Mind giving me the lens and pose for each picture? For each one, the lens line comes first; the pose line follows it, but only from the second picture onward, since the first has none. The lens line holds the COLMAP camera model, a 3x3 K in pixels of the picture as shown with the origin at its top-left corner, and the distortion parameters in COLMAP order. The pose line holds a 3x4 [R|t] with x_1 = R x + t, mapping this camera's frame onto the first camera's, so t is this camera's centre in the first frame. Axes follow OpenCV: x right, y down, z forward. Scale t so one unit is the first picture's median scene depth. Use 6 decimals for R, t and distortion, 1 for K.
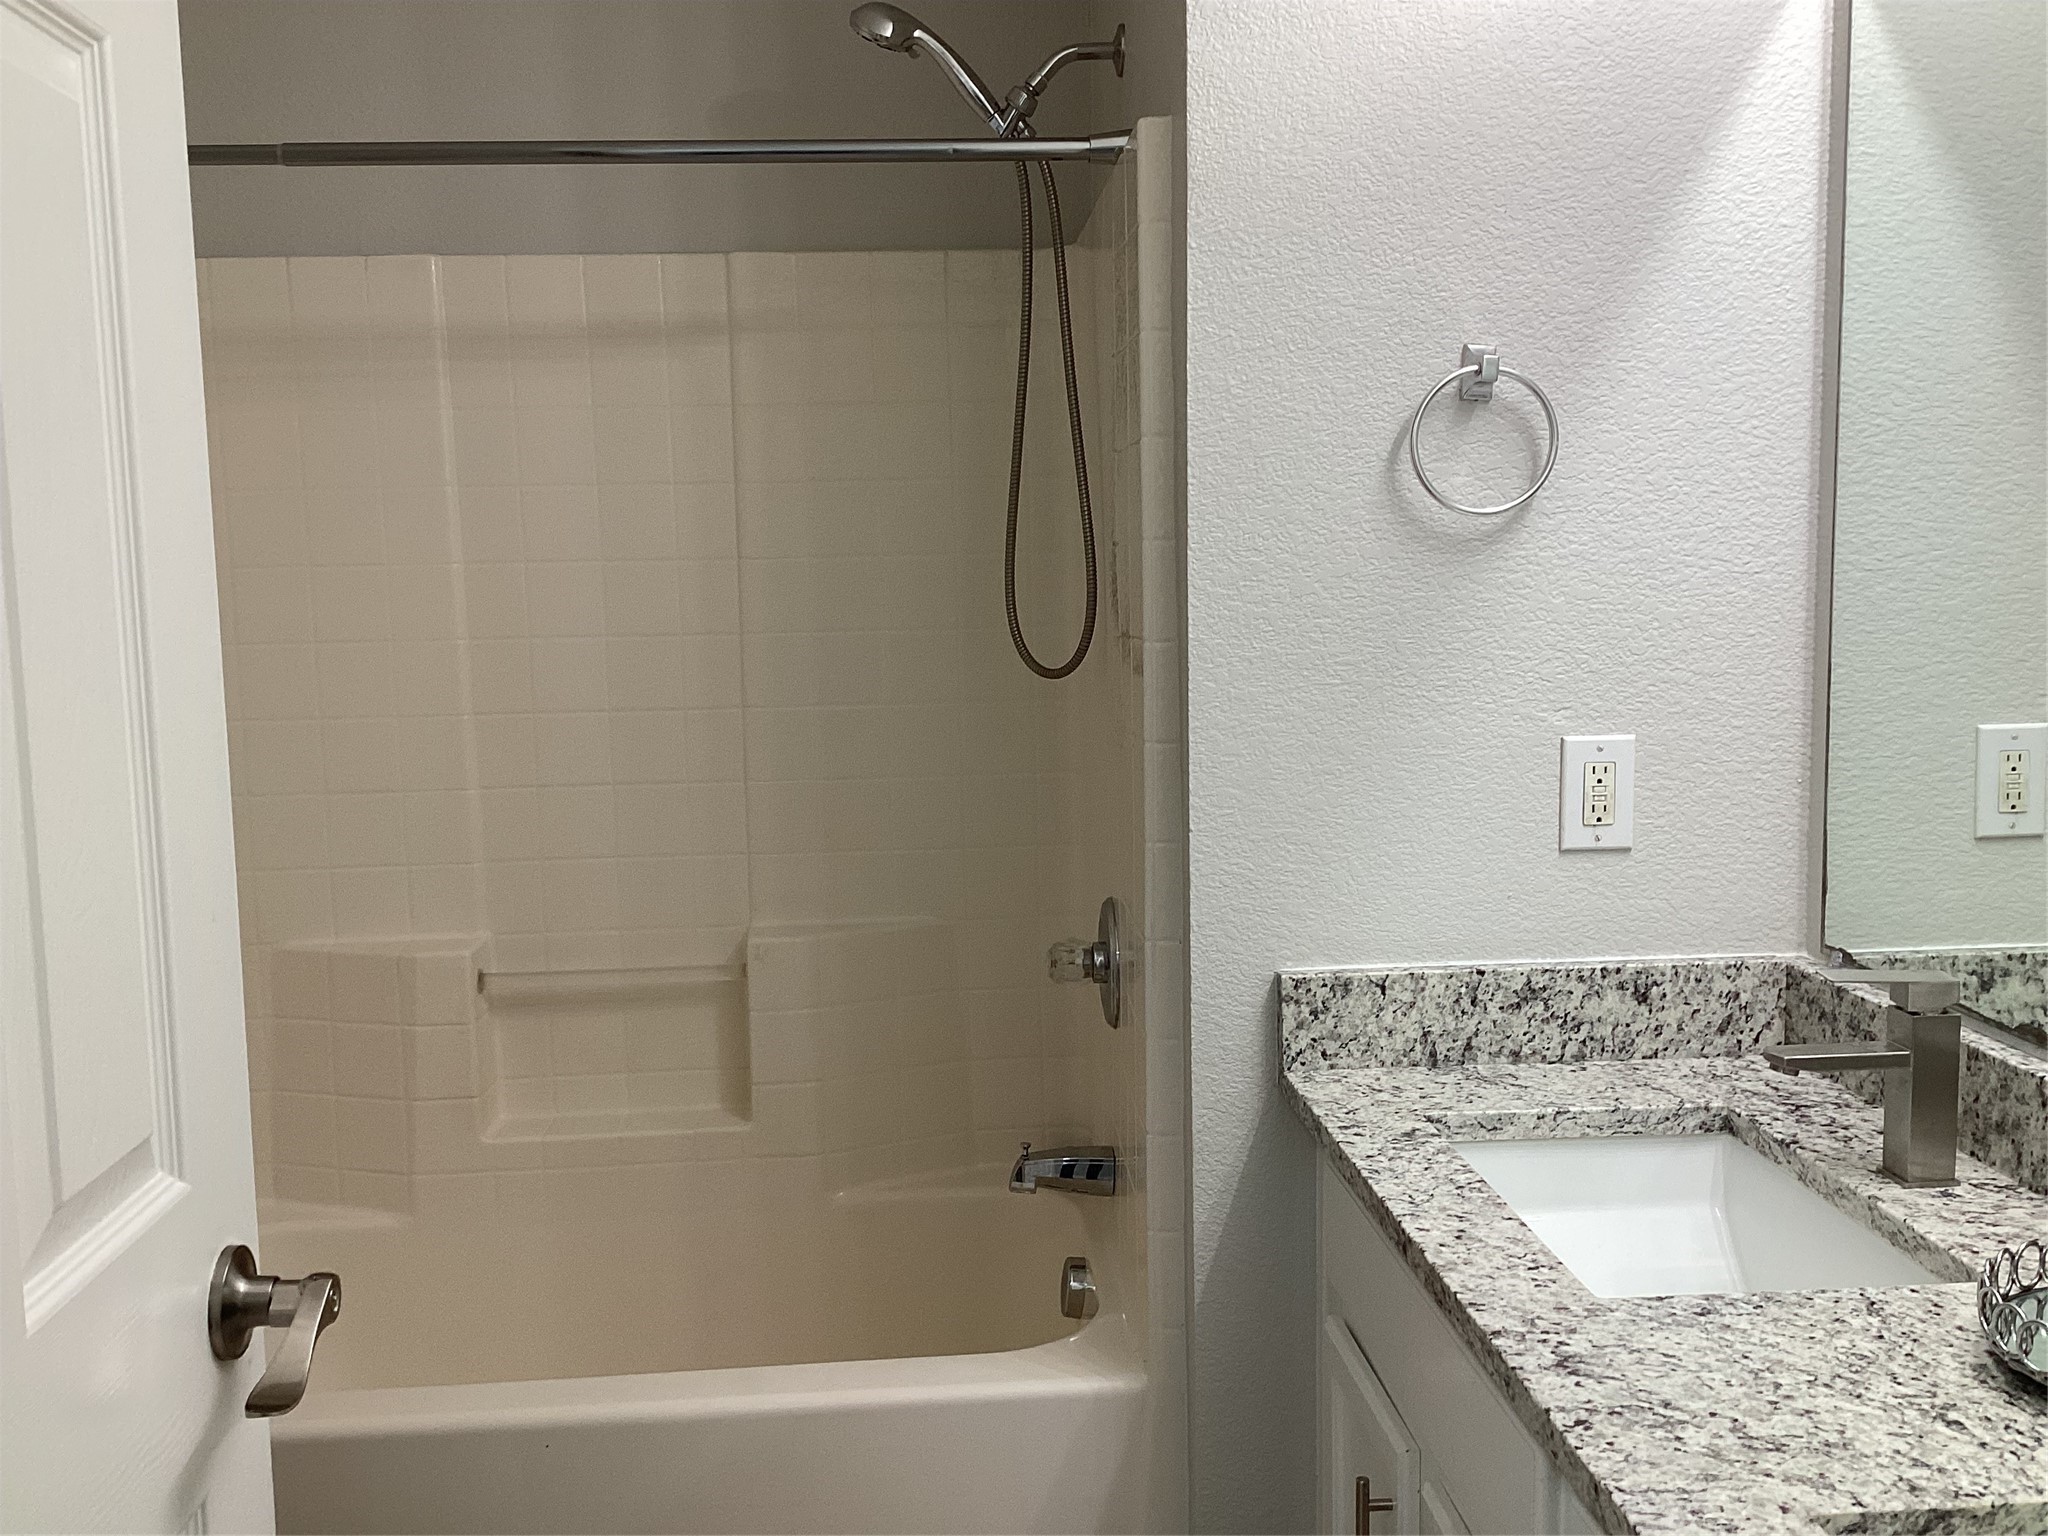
lens RADIAL K [[1845.1, 0, 1024.0], [0, 1845.1, 768.0], [0, 0, 1]] dist [0.125461, -0.251038]
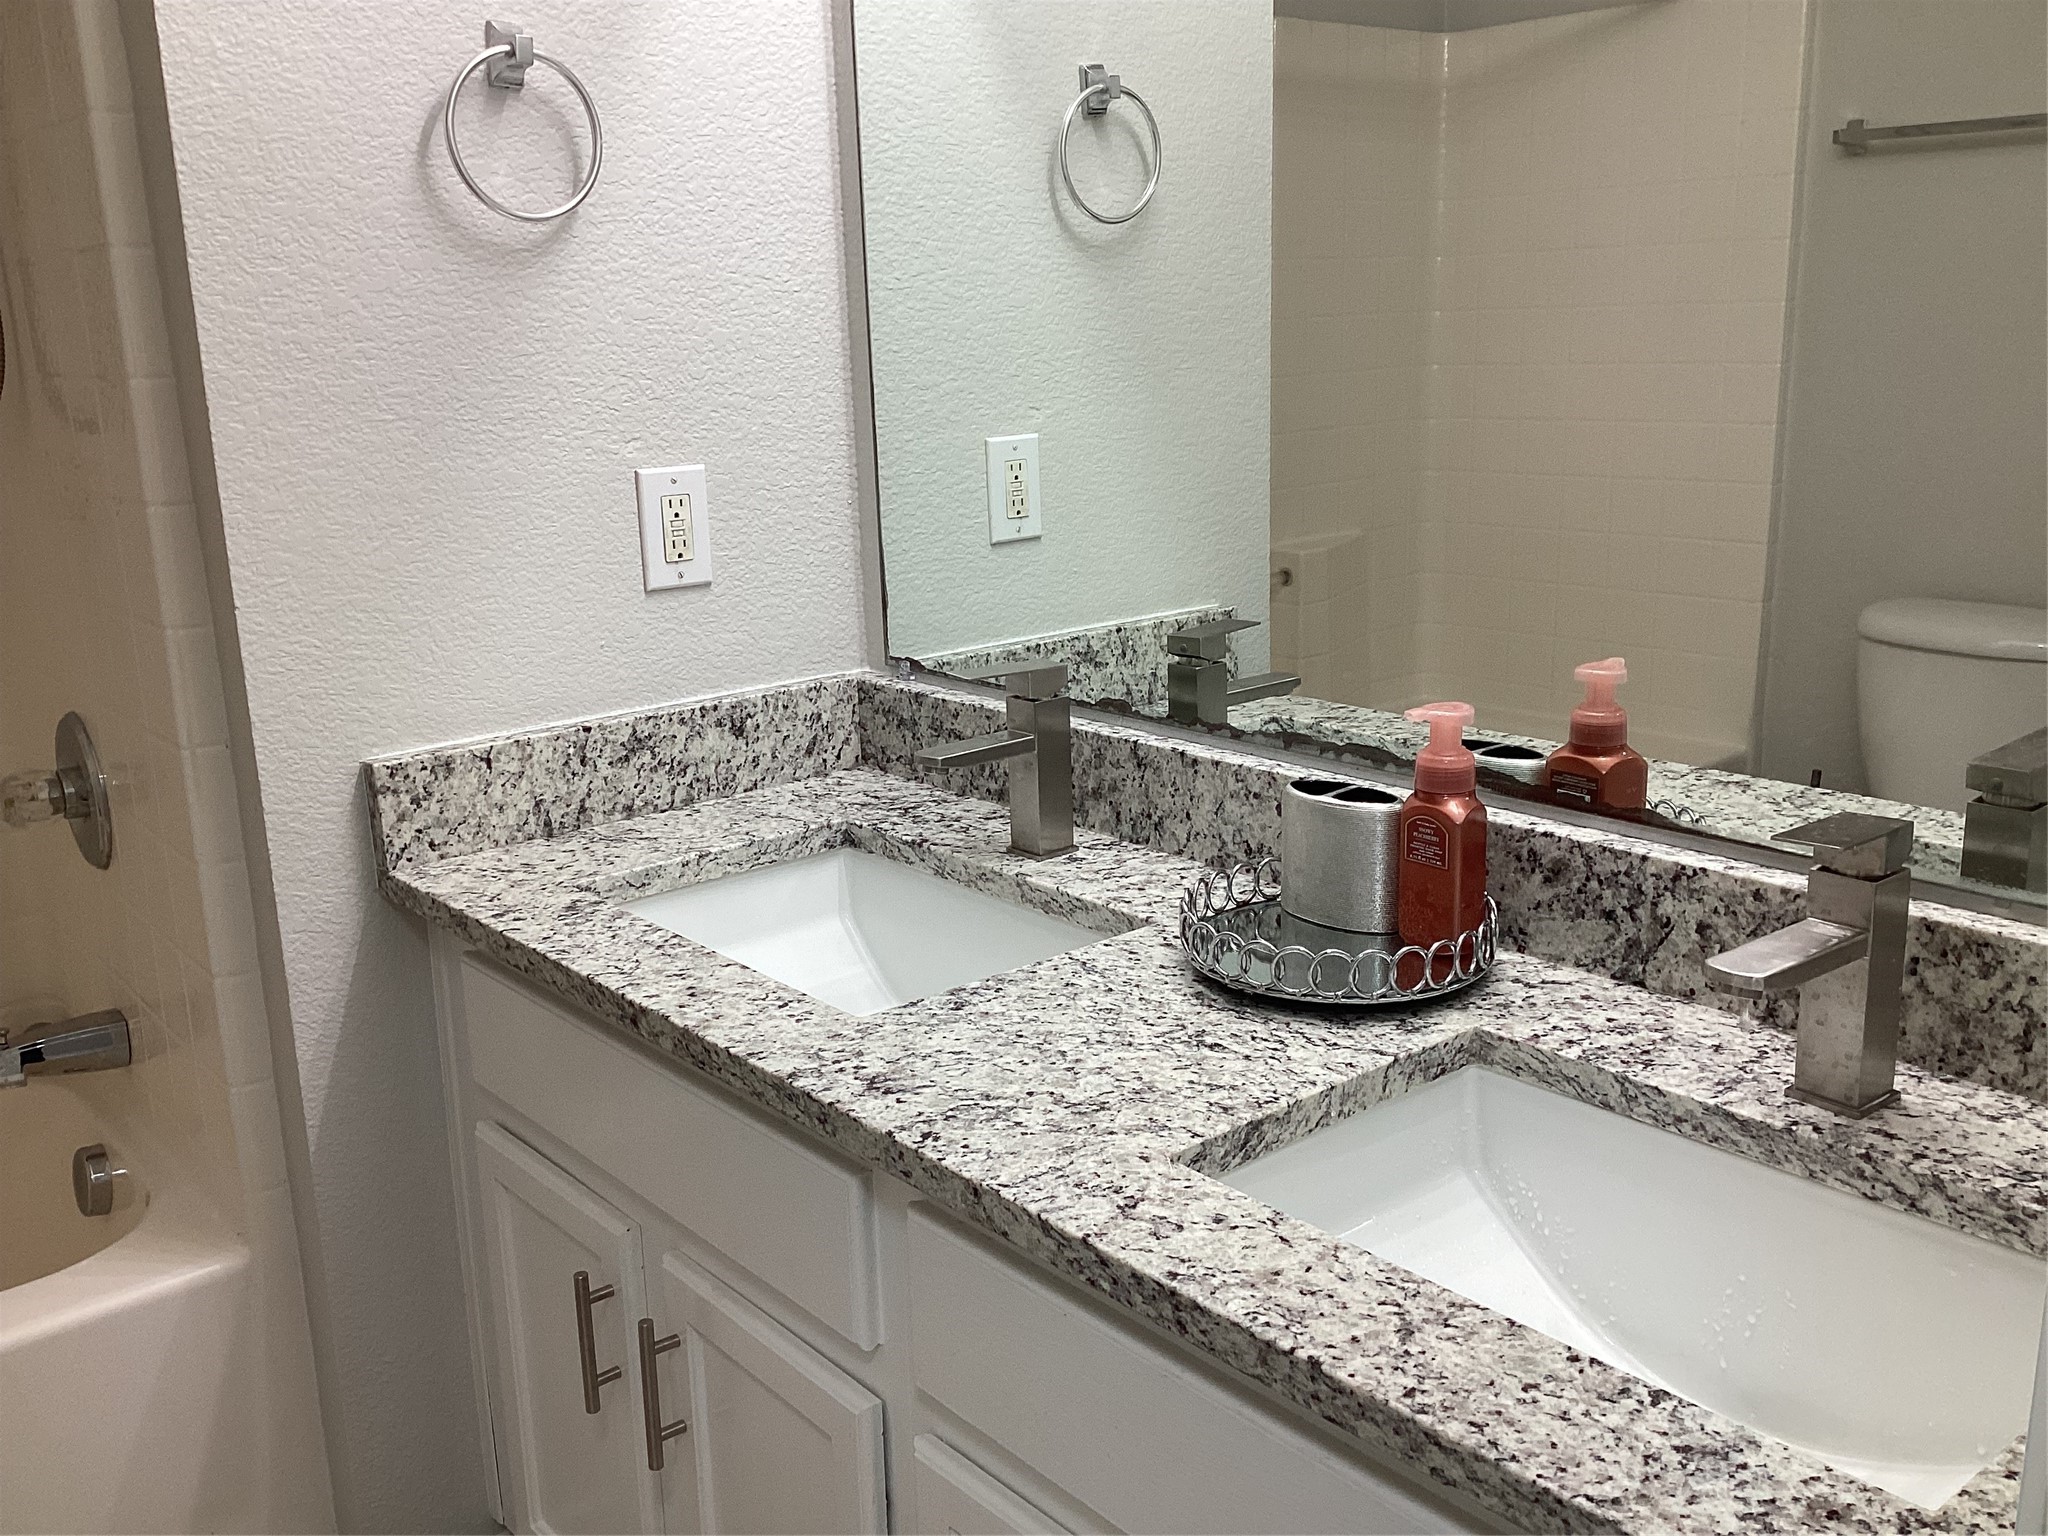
lens RADIAL K [[1845.1, 0, 1024.0], [0, 1845.1, 768.0], [0, 0, 1]] dist [0.125461, -0.251038]
pose [[0.806678, -0.150863, 0.571412, -0.114188], [0.082524, 0.986151, 0.143860, 0.013106], [-0.585201, -0.068894, 0.807956, 0.115623]]
